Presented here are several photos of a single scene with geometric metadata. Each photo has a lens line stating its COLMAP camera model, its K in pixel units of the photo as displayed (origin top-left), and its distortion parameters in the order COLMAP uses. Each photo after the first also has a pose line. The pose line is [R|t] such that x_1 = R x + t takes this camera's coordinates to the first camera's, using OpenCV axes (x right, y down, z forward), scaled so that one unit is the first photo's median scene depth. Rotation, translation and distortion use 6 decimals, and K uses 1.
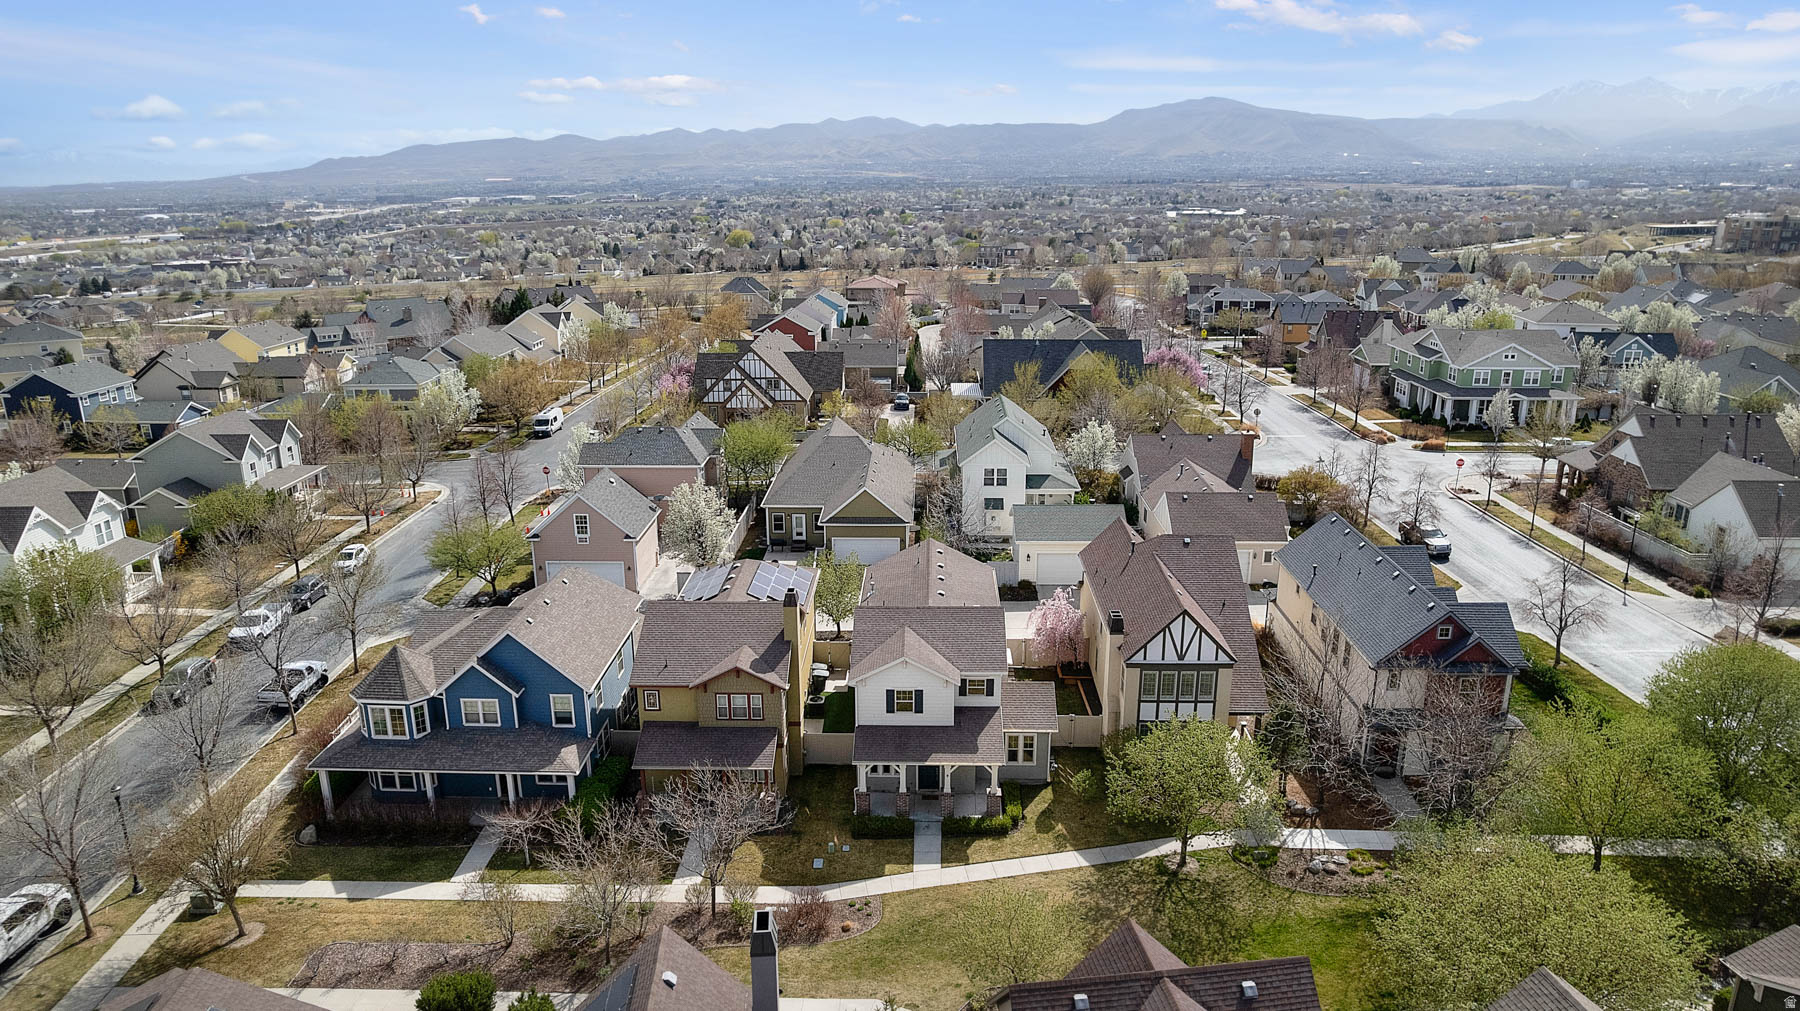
lens RADIAL K [[1149.9, 0, 905.1], [0, 1149.9, 510.1], [0, 0, 1]] dist [-0.074931, 0.066903]
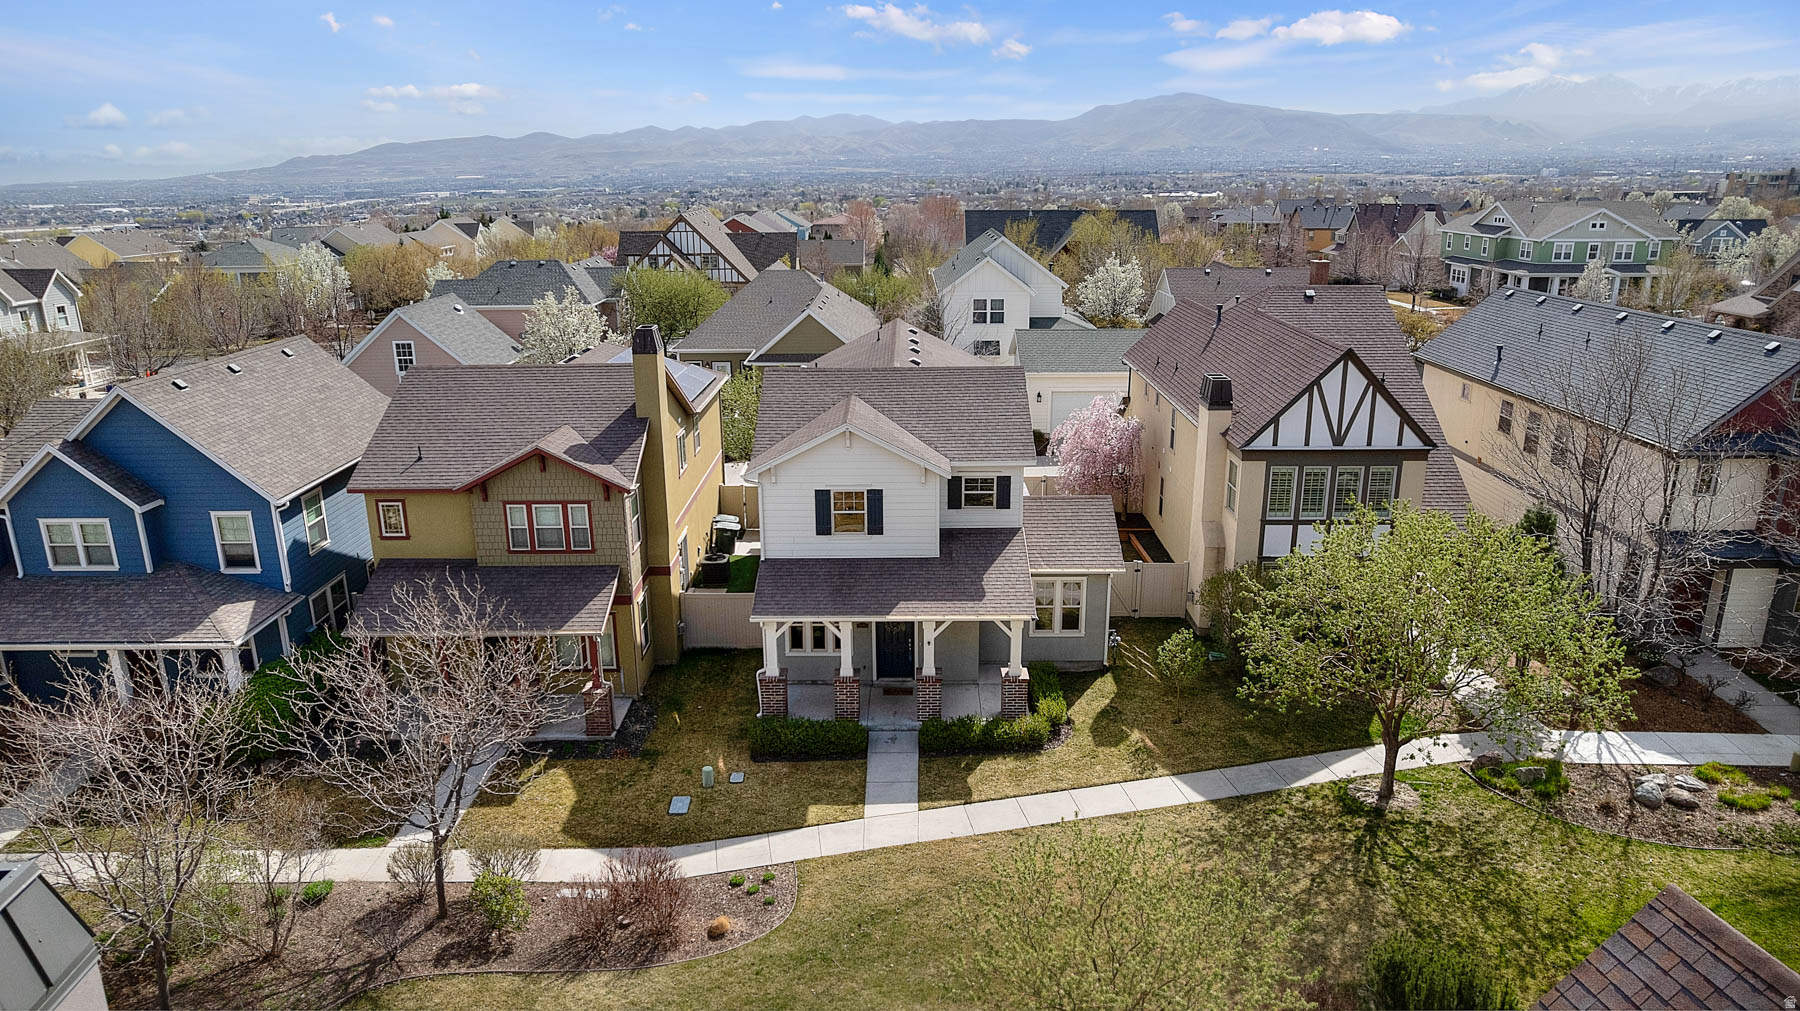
lens RADIAL K [[1149.9, 0, 905.1], [0, 1149.9, 510.1], [0, 0, 1]] dist [-0.074931, 0.066903]
pose [[0.999749, -0.009167, 0.020452, 0.014965], [0.009068, 0.999947, 0.004928, 0.162034], [-0.020496, -0.004742, 0.999779, 0.448496]]
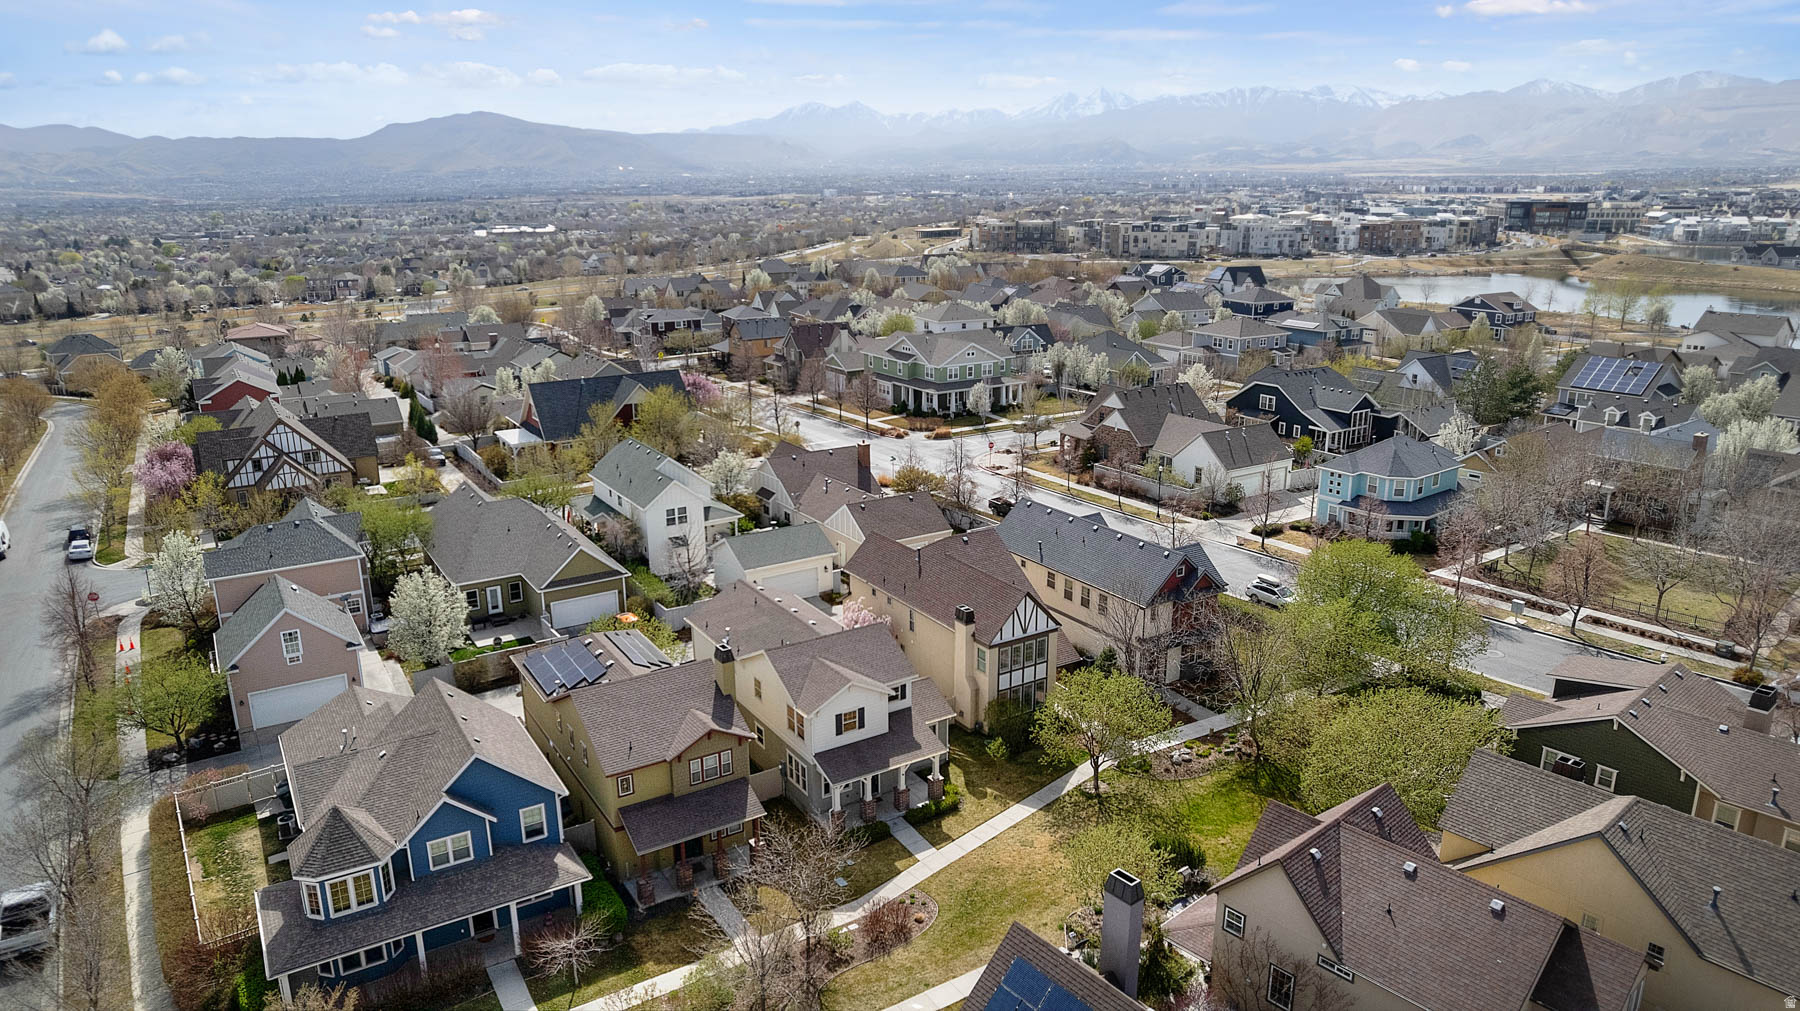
lens RADIAL K [[1138.7, 0, 900.0], [0, 1138.7, 505.5], [0, 0, 1]] dist [-0.070296, 0.063593]
pose [[0.833599, -0.152836, 0.530805, -0.508717], [0.160012, 0.986571, 0.032777, -0.067530], [-0.528686, 0.057613, 0.846860, 0.029027]]
